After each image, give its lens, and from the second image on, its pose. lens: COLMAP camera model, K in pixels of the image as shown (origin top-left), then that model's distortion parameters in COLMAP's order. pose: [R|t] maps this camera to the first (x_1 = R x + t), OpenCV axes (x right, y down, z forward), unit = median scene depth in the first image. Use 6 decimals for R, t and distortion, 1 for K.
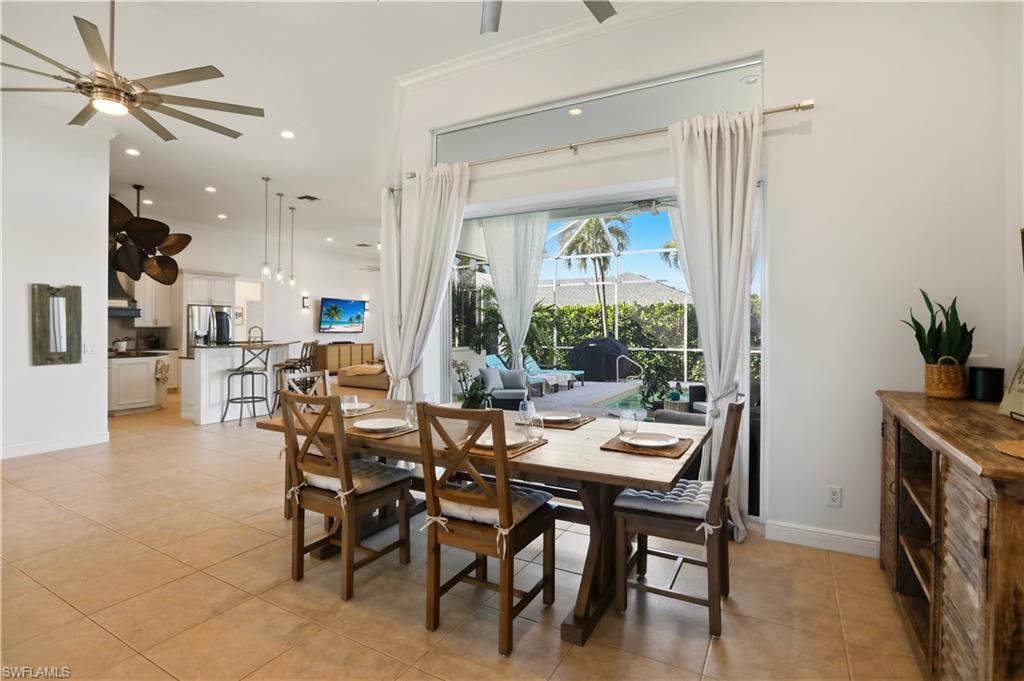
lens RADIAL K [[492.0, 0, 510.5], [0, 492.0, 327.1], [0, 0, 1]] dist [-0.022144, 0.000330]
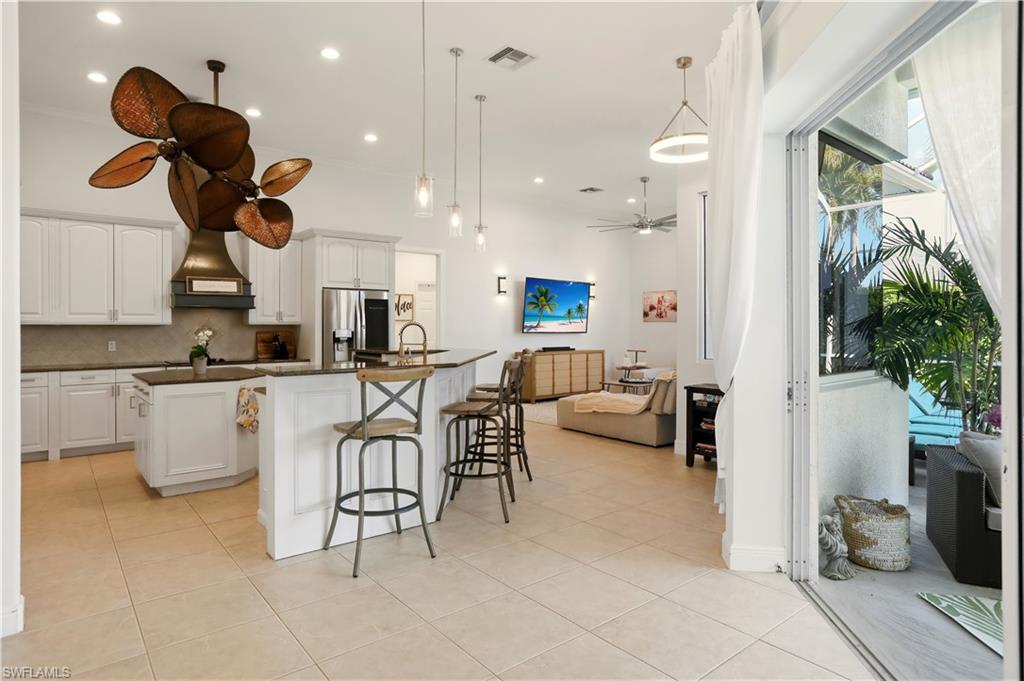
lens RADIAL K [[586.1, 0, 540.5], [0, 586.1, 348.6], [0, 0, 1]] dist [-0.022829, 0.001518]
pose [[0.947914, 0.011117, -0.318332, -0.168465], [0.001794, 0.999189, 0.040235, 0.001181], [0.318521, -0.038711, 0.947125, 0.385219]]
